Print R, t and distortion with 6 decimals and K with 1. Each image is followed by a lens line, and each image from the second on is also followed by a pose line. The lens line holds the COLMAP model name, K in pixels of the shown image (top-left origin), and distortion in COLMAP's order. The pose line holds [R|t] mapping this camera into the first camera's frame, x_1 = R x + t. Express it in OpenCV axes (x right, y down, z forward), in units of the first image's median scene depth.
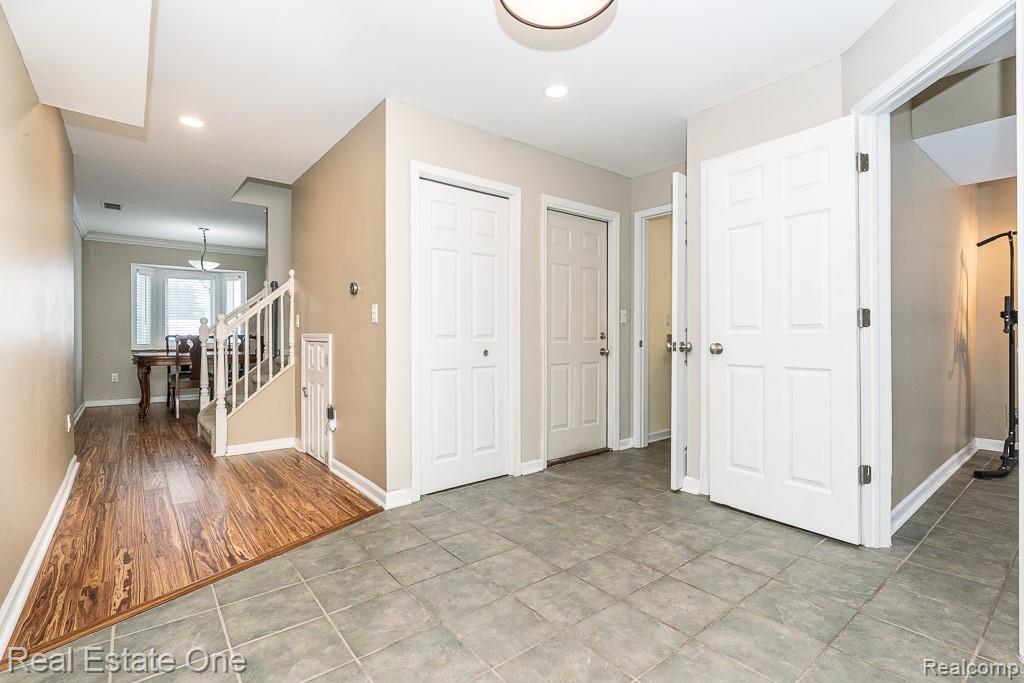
lens RADIAL K [[473.4, 0, 514.4], [0, 473.4, 339.9], [0, 0, 1]] dist [-0.004652, 0.000892]
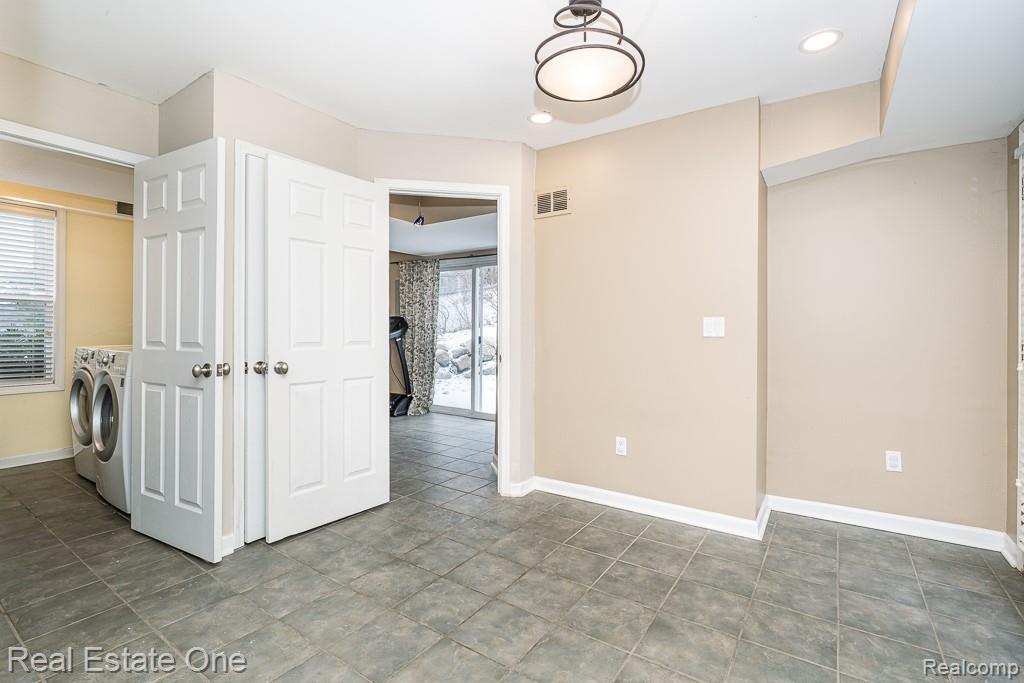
lens RADIAL K [[473.4, 0, 516.6], [0, 473.4, 333.5], [0, 0, 1]] dist [-0.004652, 0.000892]
pose [[-0.299840, -0.005608, 0.953973, -0.634495], [0.000481, 0.999982, 0.006030, -0.058769], [-0.953989, 0.002266, -0.299832, 0.957858]]
